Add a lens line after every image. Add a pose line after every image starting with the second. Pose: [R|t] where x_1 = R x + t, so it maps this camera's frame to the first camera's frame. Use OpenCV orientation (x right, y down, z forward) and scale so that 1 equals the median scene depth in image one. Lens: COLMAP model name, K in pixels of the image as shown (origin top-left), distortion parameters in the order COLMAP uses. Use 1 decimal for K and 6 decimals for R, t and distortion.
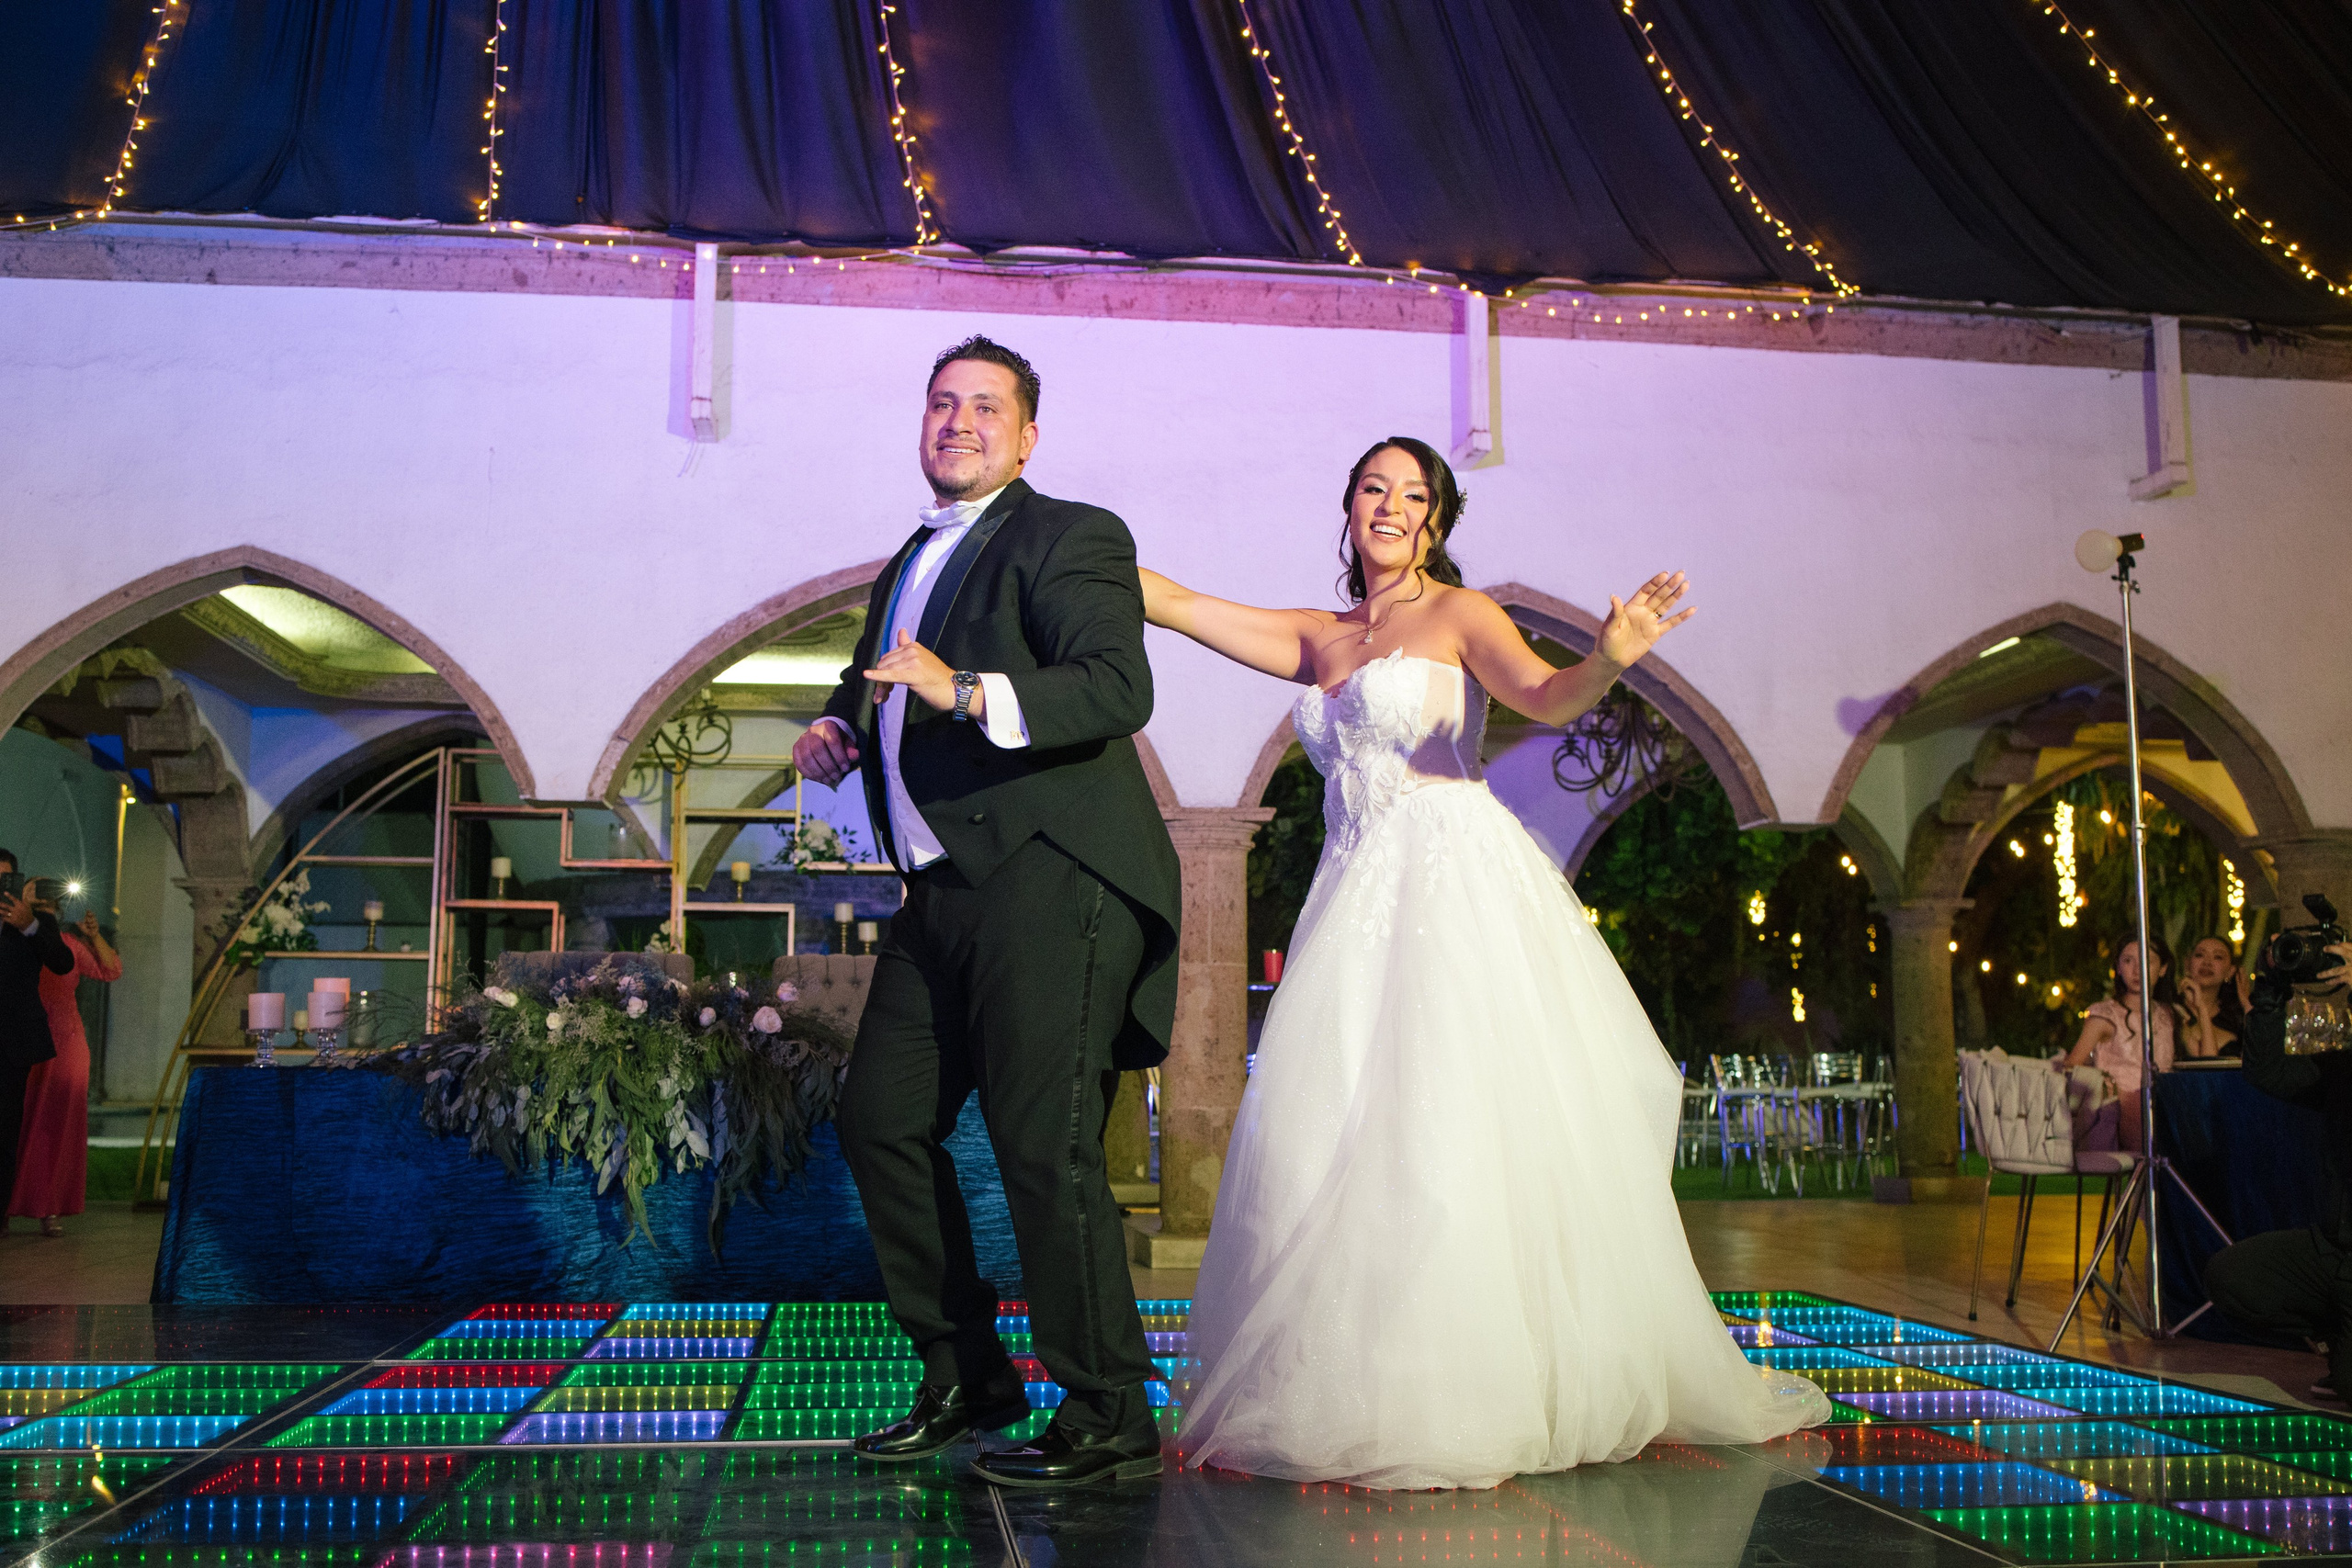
lens RADIAL K [[2440.8, 0, 1184.7], [0, 2440.8, 763.7], [0, 0, 1]] dist [-0.069688, 0.076540]
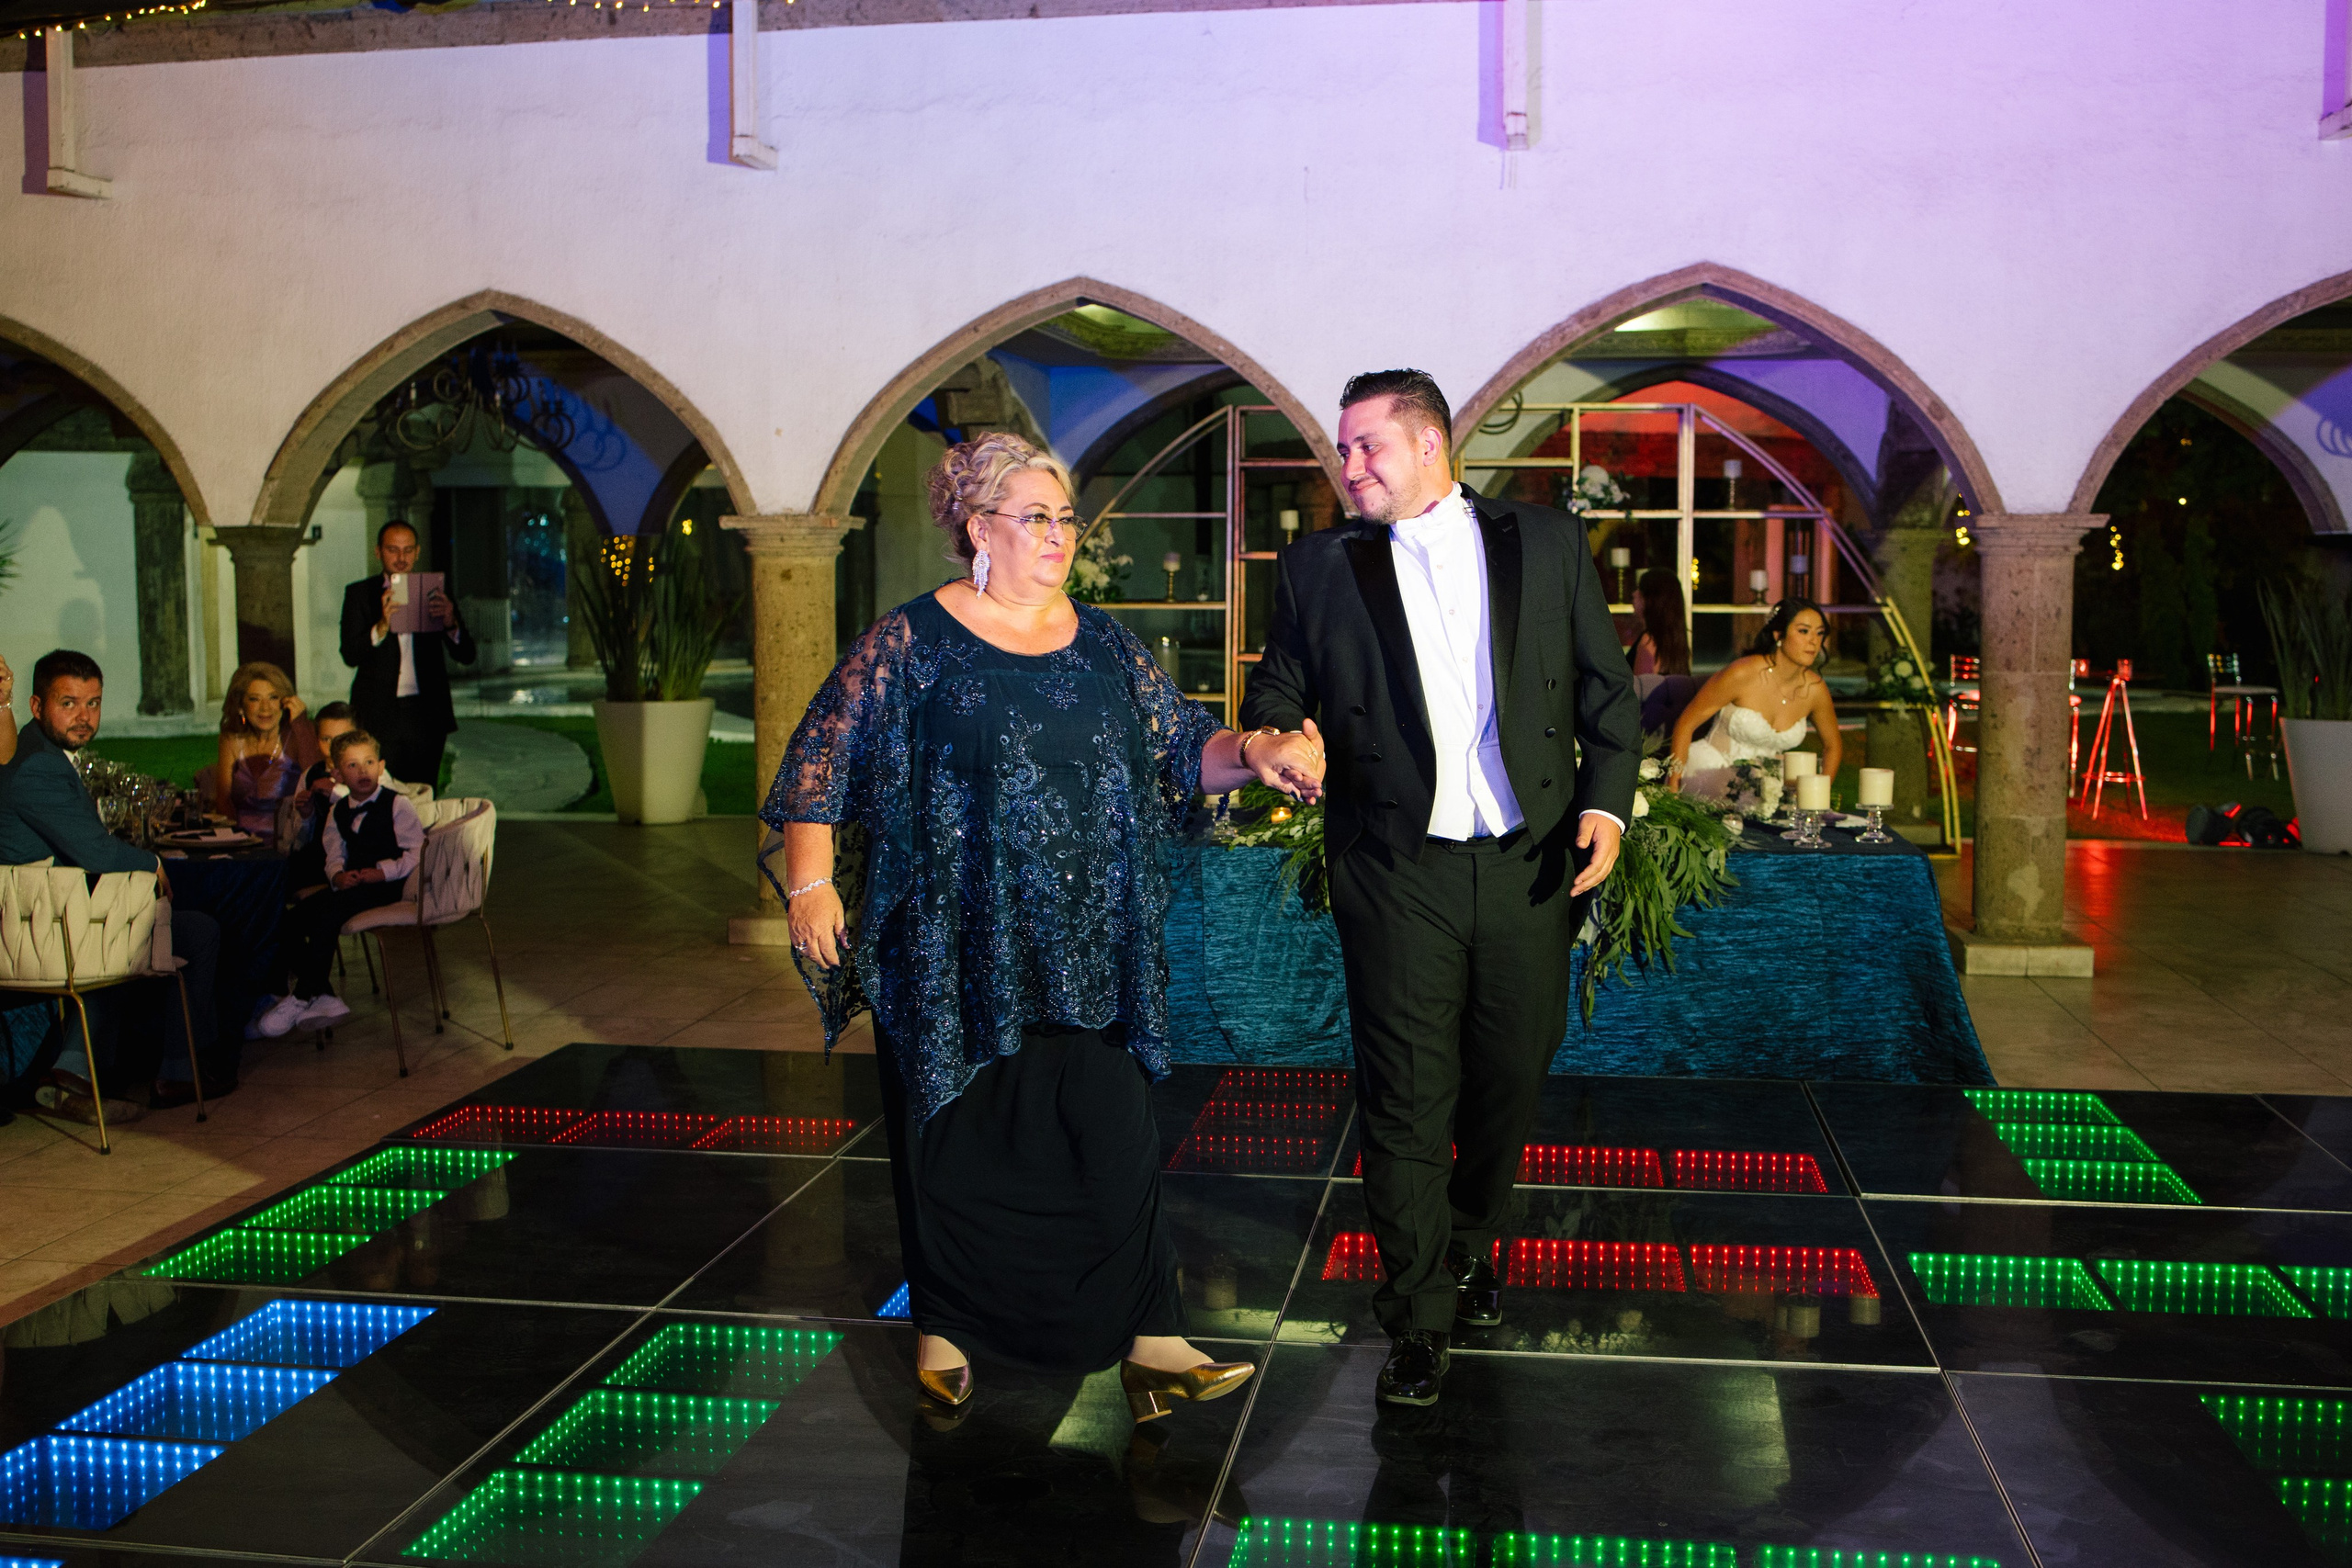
lens RADIAL K [[2454.7, 0, 1141.6], [0, 2454.7, 762.8], [0, 0, 1]] dist [-0.084440, 0.087837]
pose [[0.959261, 0.021921, -0.281670, -0.055583], [0.039677, 0.976652, 0.211134, -0.100032], [0.279722, -0.213708, 0.935994, -0.027225]]
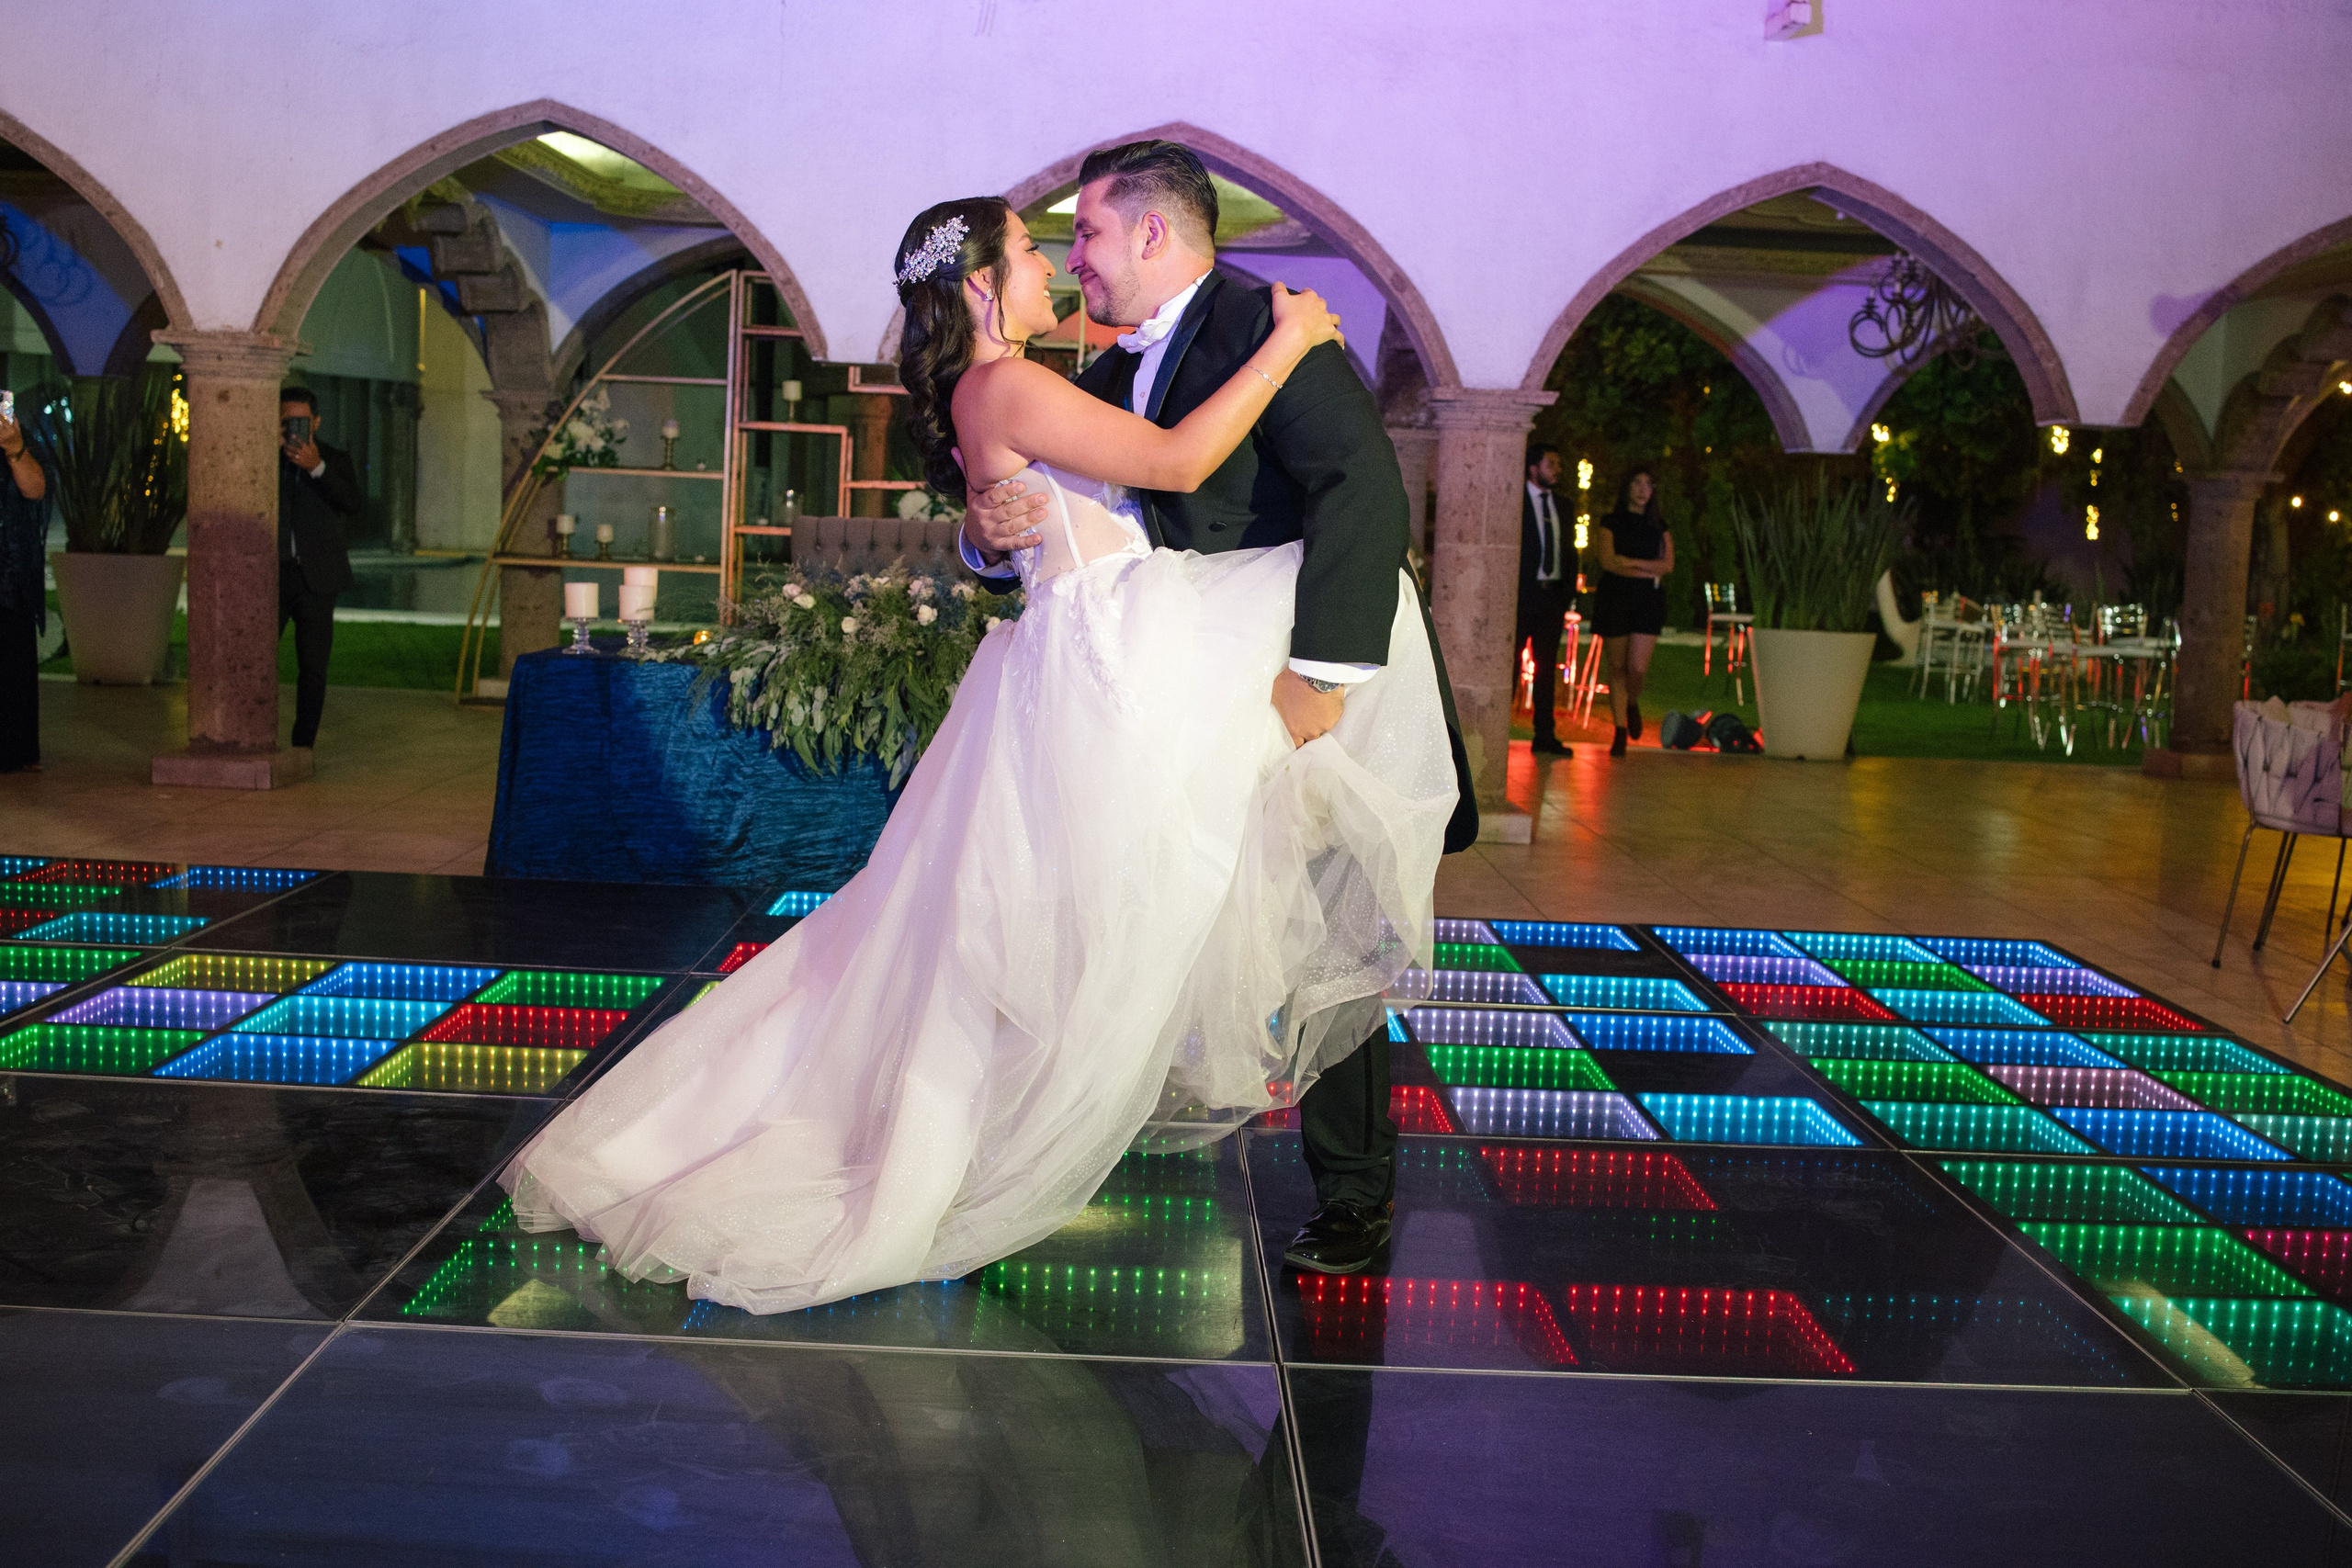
lens RADIAL K [[2452.0, 0, 1173.9], [0, 2452.0, 763.4], [0, 0, 1]] dist [-0.071678, 0.083890]
pose [[0.992498, 0.054171, -0.109601, -0.000844], [-0.027680, 0.972763, 0.230143, -0.057206], [0.119083, -0.225383, 0.966965, -0.013267]]
